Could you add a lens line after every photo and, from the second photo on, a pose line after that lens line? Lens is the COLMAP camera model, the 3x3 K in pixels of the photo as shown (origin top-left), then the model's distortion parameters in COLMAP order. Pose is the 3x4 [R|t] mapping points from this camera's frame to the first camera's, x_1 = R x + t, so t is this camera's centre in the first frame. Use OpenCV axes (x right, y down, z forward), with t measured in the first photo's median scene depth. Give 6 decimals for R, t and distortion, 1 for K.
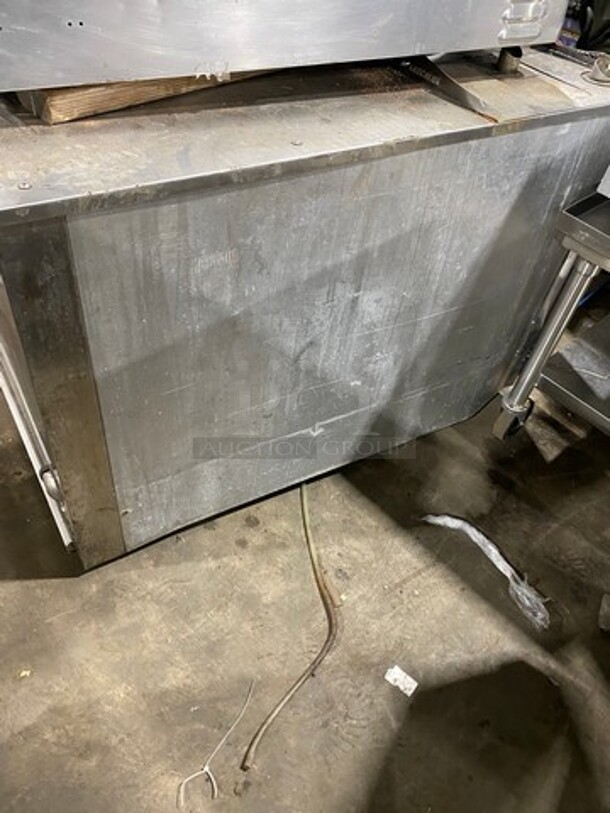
lens RADIAL K [[619.3, 0, 305.0], [0, 619.3, 406.5], [0, 0, 1]] dist [0.011136, -0.006725]
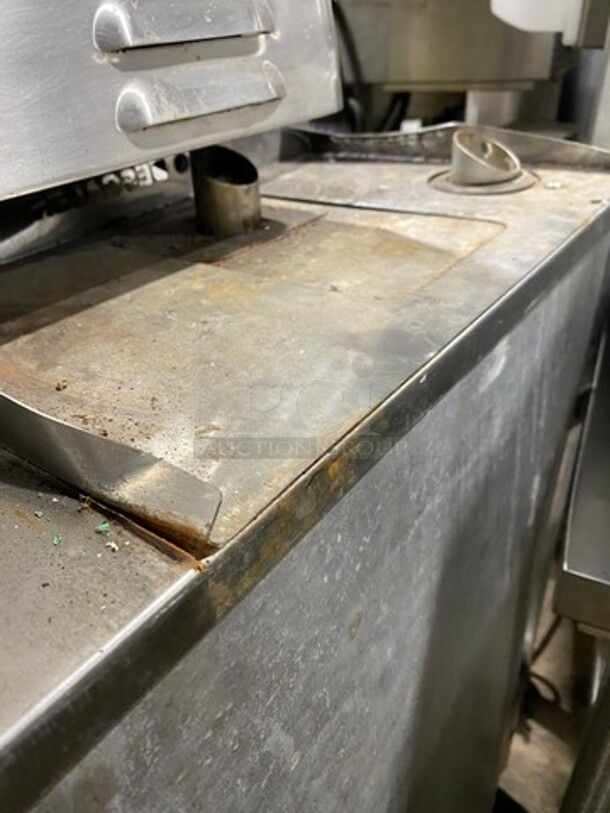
lens RADIAL K [[619.3, 0, 305.0], [0, 619.3, 406.5], [0, 0, 1]] dist [0.011136, -0.006725]
pose [[0.918901, -0.328806, 0.217961, 0.262437], [0.369809, 0.910346, -0.185772, -0.386357], [-0.137337, 0.251310, 0.958114, 0.718143]]
